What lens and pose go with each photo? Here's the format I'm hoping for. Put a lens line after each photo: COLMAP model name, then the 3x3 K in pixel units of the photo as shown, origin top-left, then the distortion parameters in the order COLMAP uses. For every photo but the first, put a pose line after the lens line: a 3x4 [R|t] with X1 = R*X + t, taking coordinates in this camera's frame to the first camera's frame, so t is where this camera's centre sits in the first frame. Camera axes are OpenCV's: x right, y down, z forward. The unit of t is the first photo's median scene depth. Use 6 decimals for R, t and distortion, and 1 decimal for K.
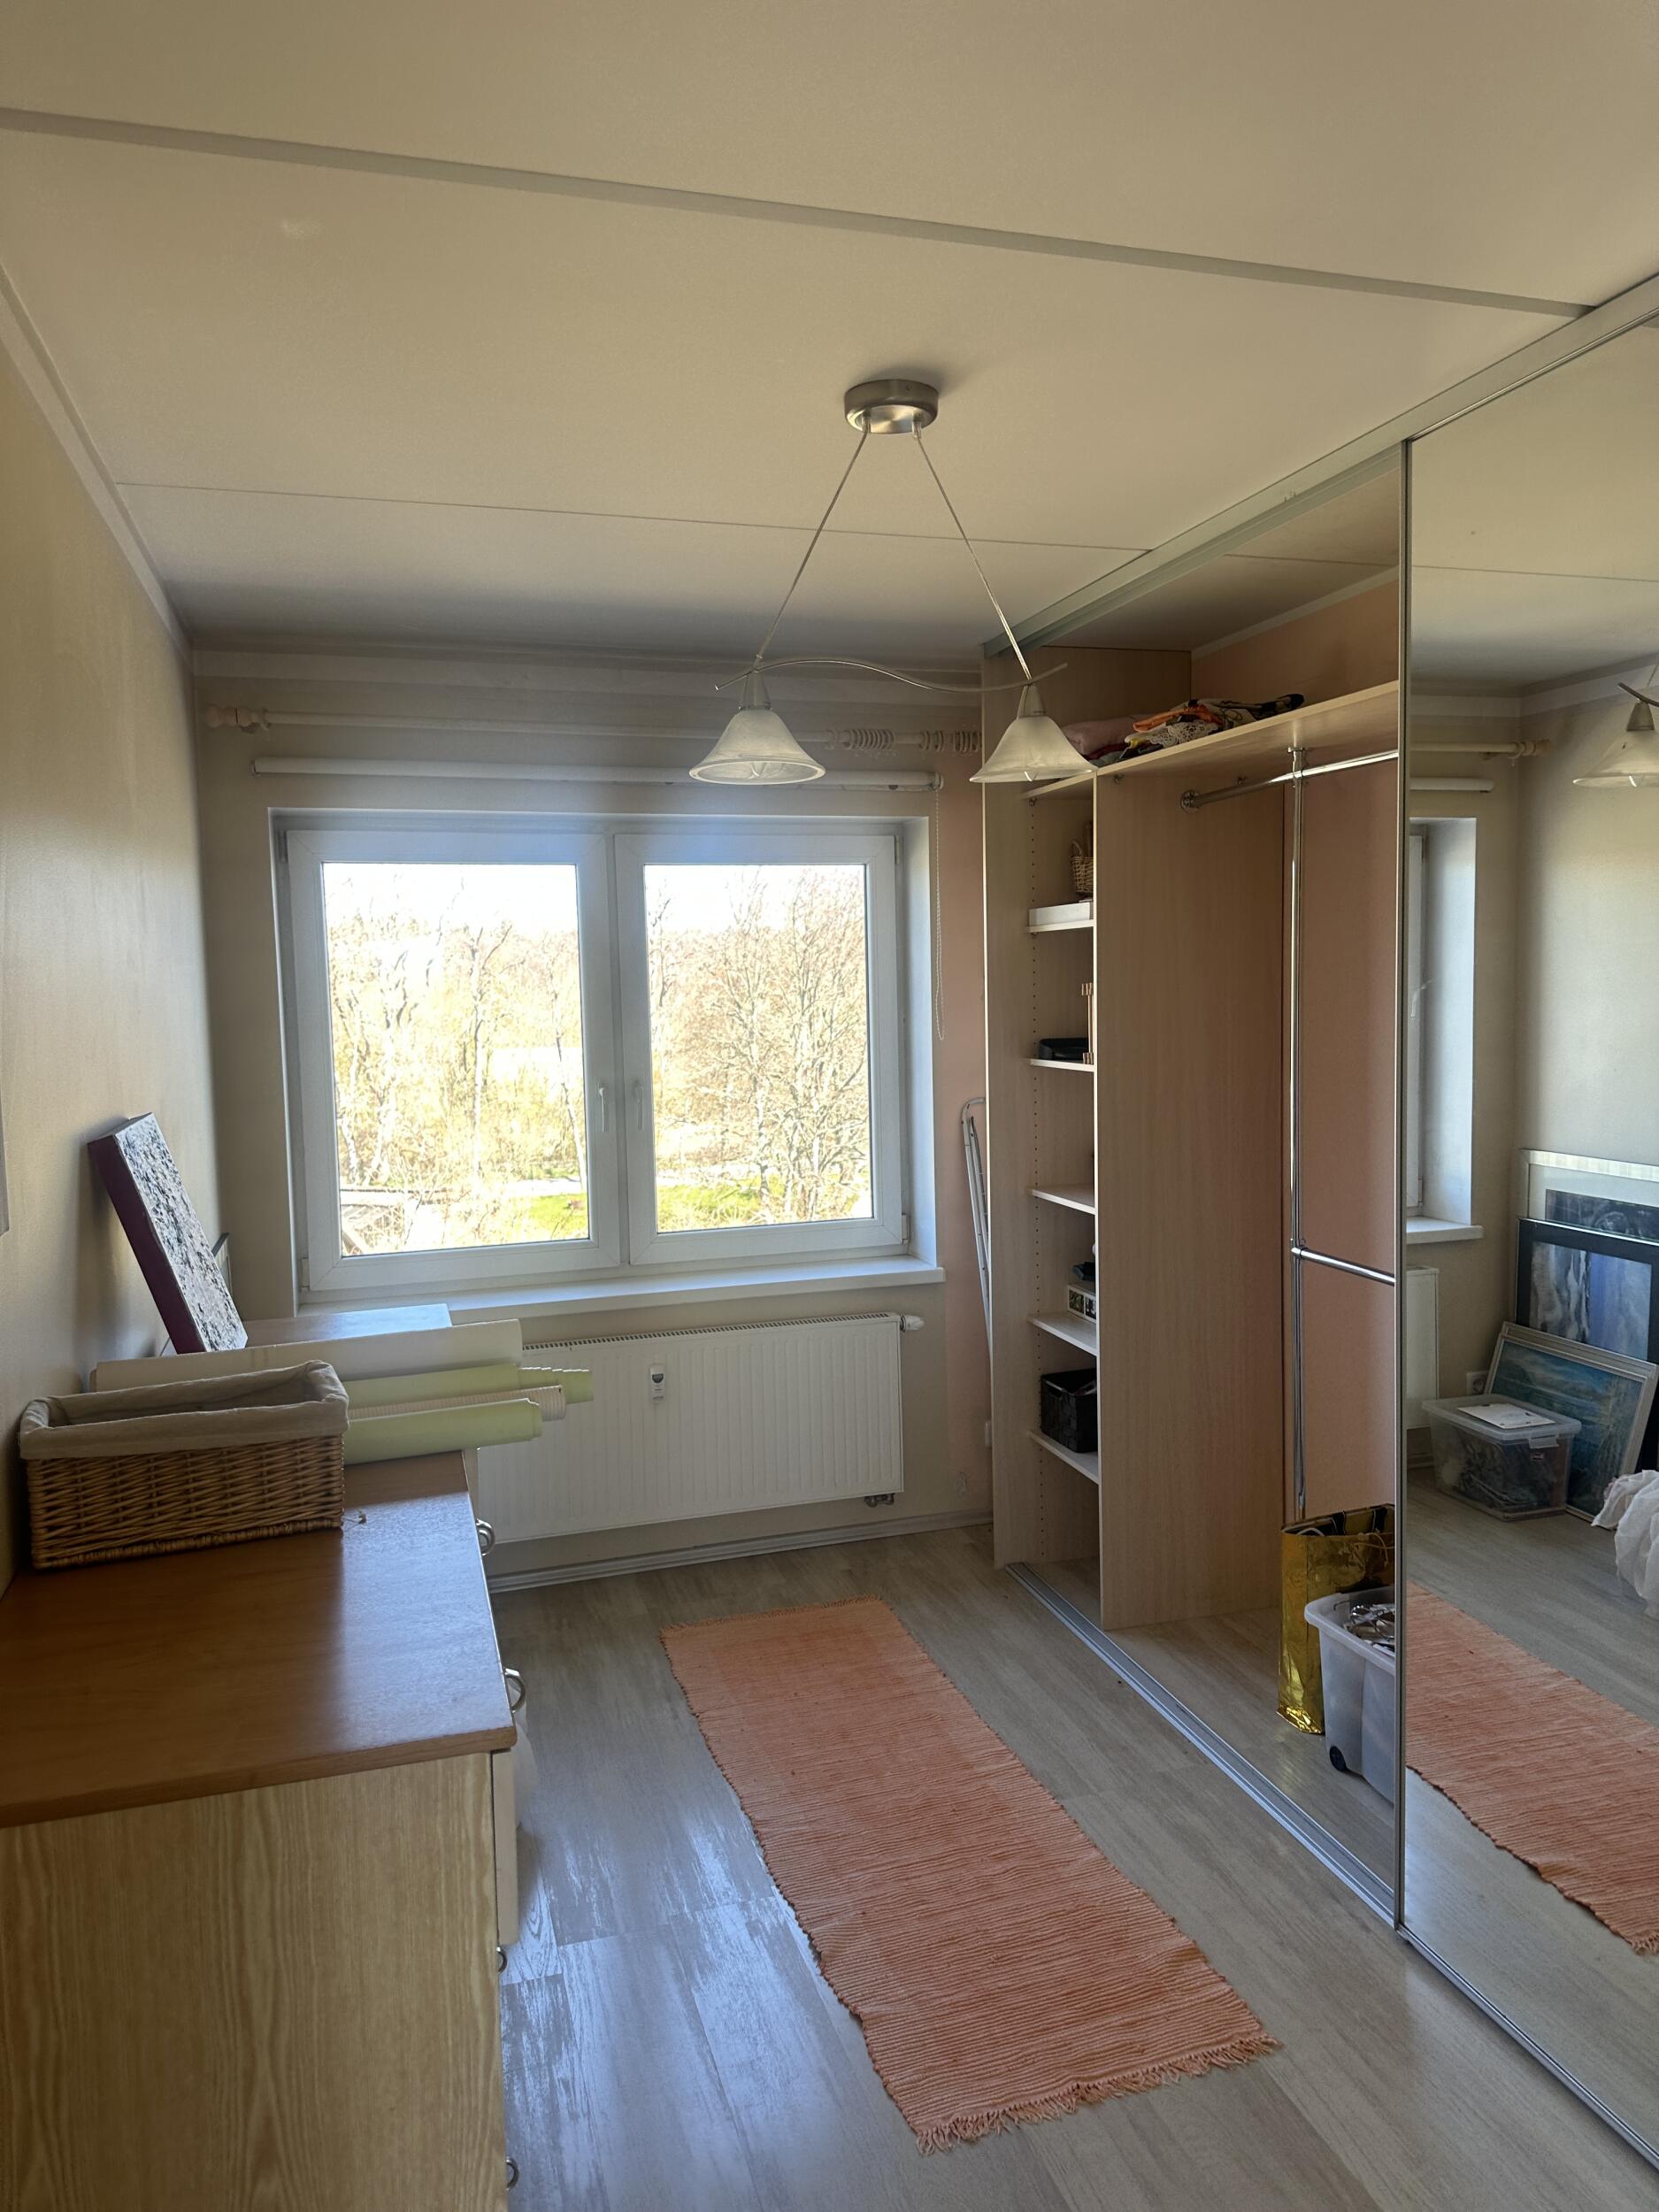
lens RADIAL K [[1554.7, 0, 829.5], [0, 1554.7, 1106.0], [0, 0, 1]] dist [0.001968, 0.000255]
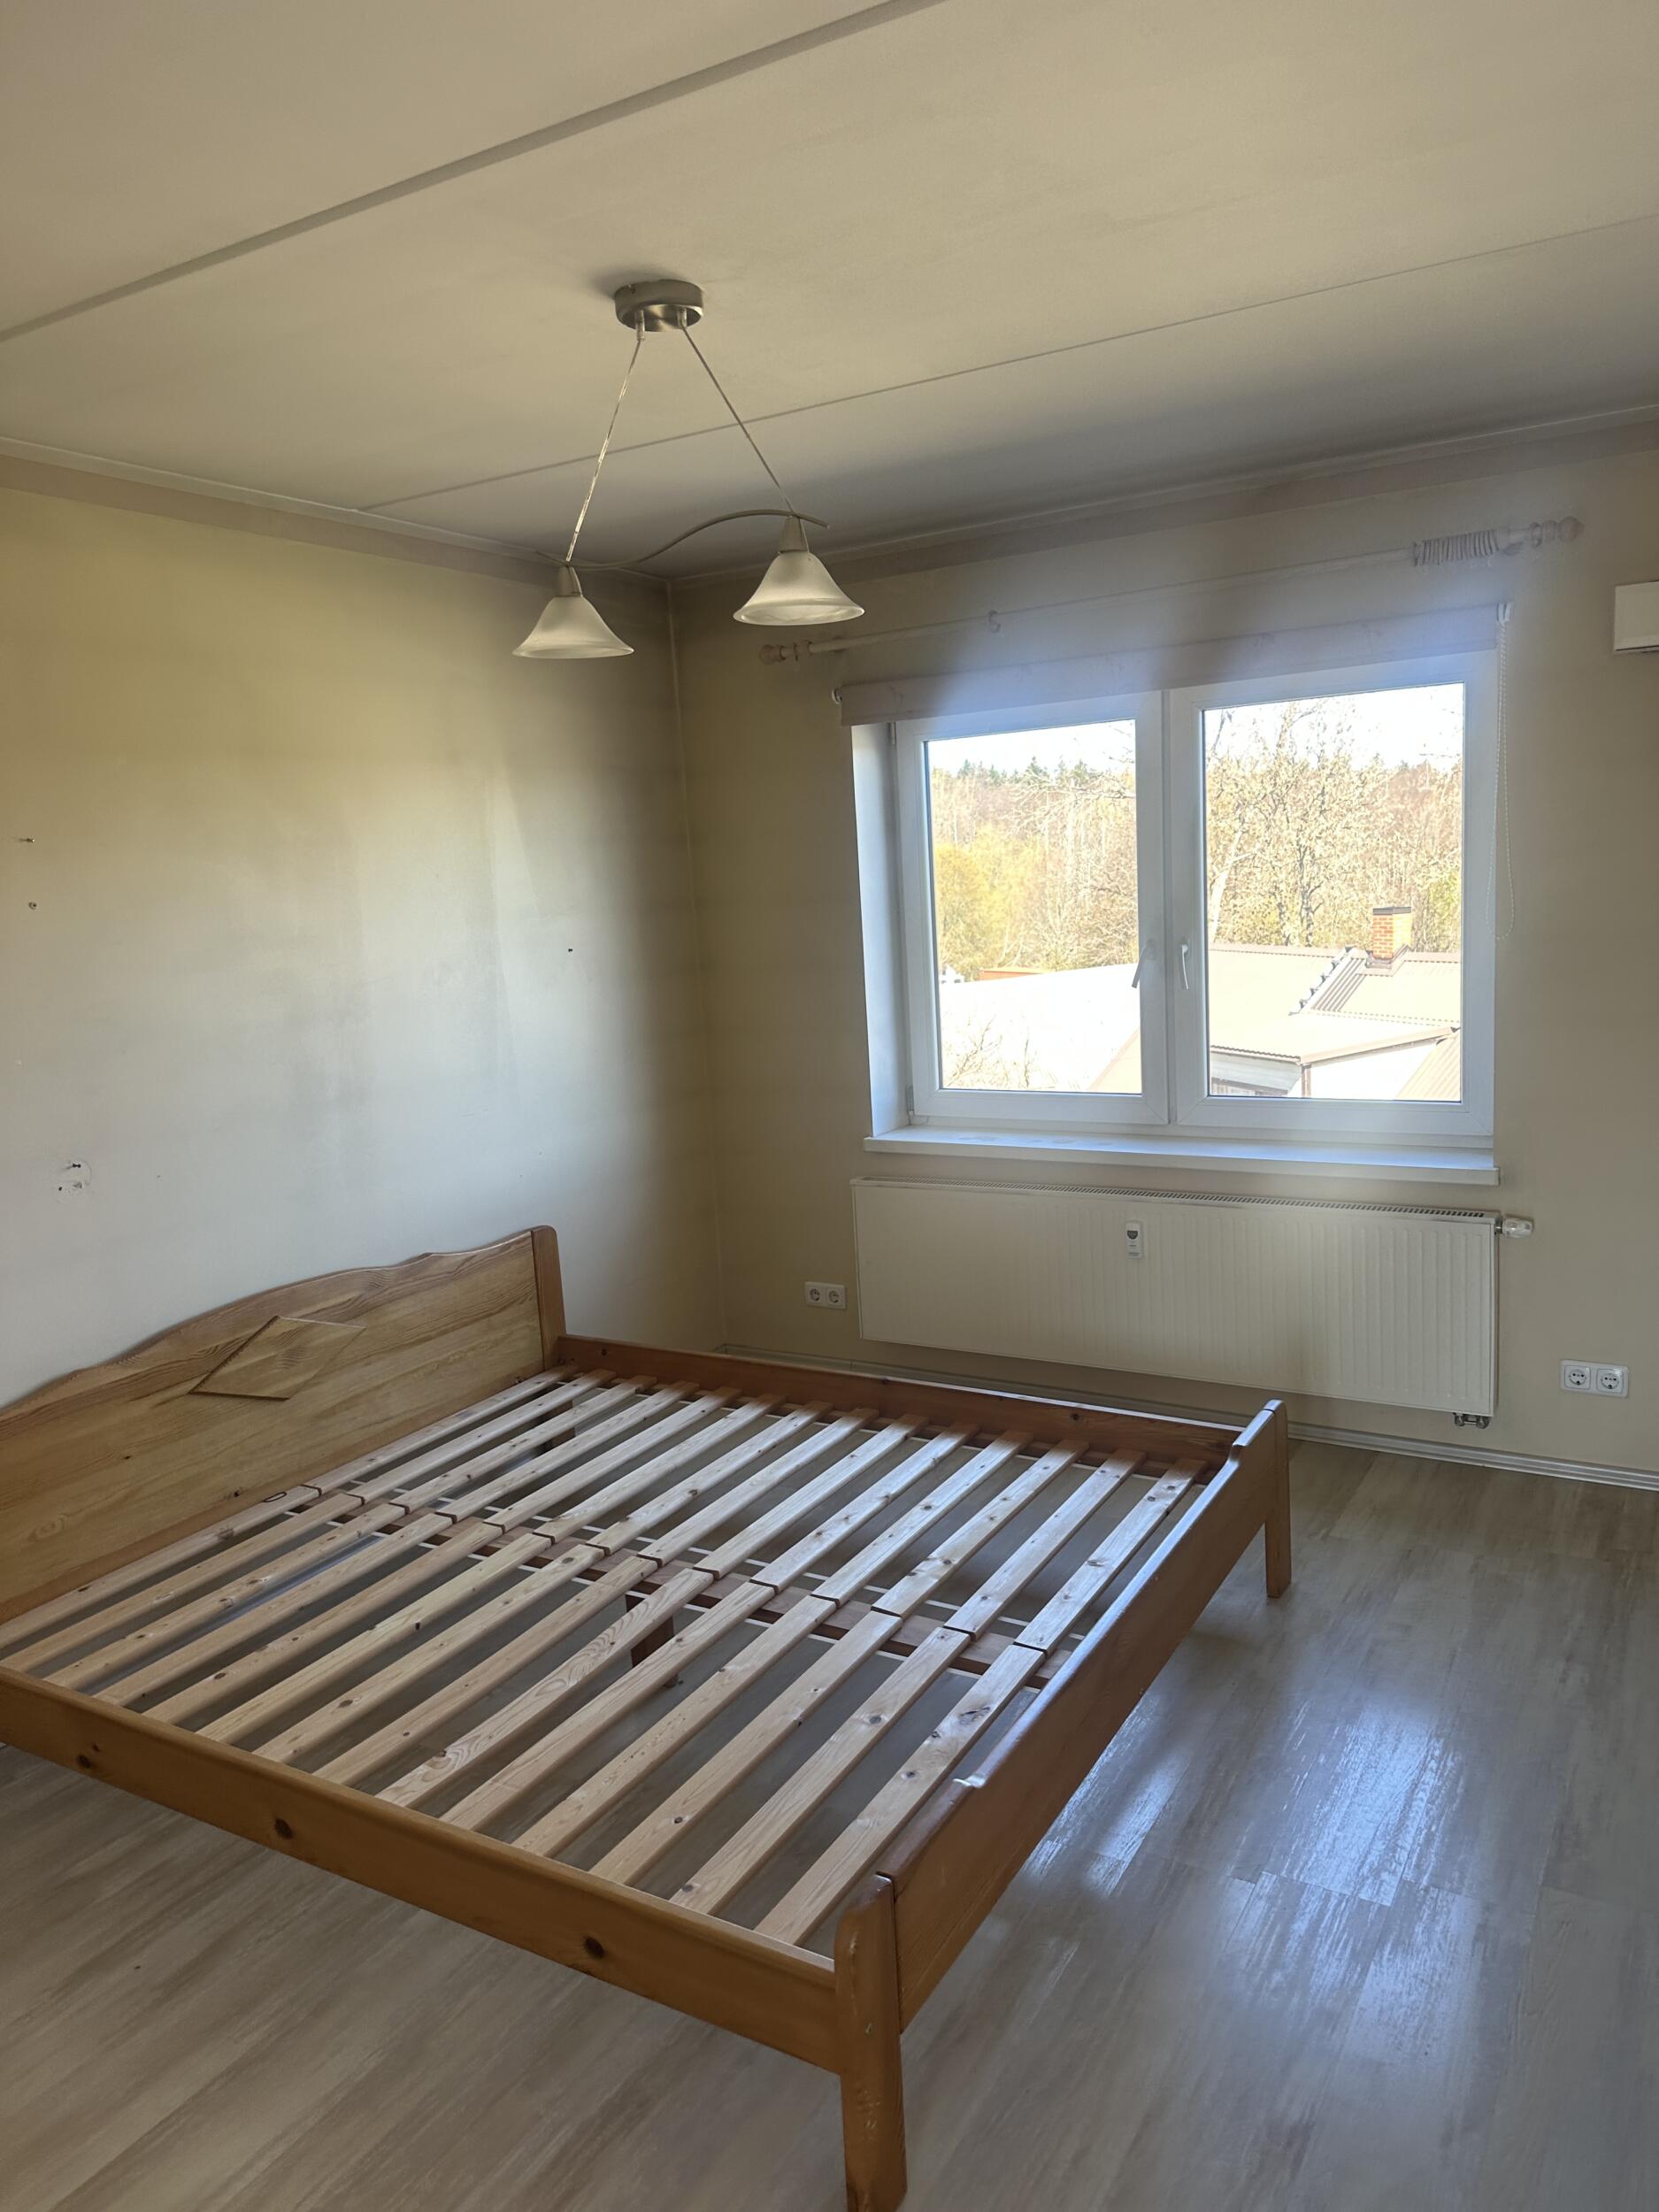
lens RADIAL K [[1554.7, 0, 829.5], [0, 1554.7, 1106.0], [0, 0, 1]] dist [0.001968, 0.000255]
pose [[0.659699, 0.095828, -0.745395, 0.472602], [-0.014829, 0.993304, 0.114575, -0.020891], [0.751384, -0.064532, 0.656703, 0.175747]]
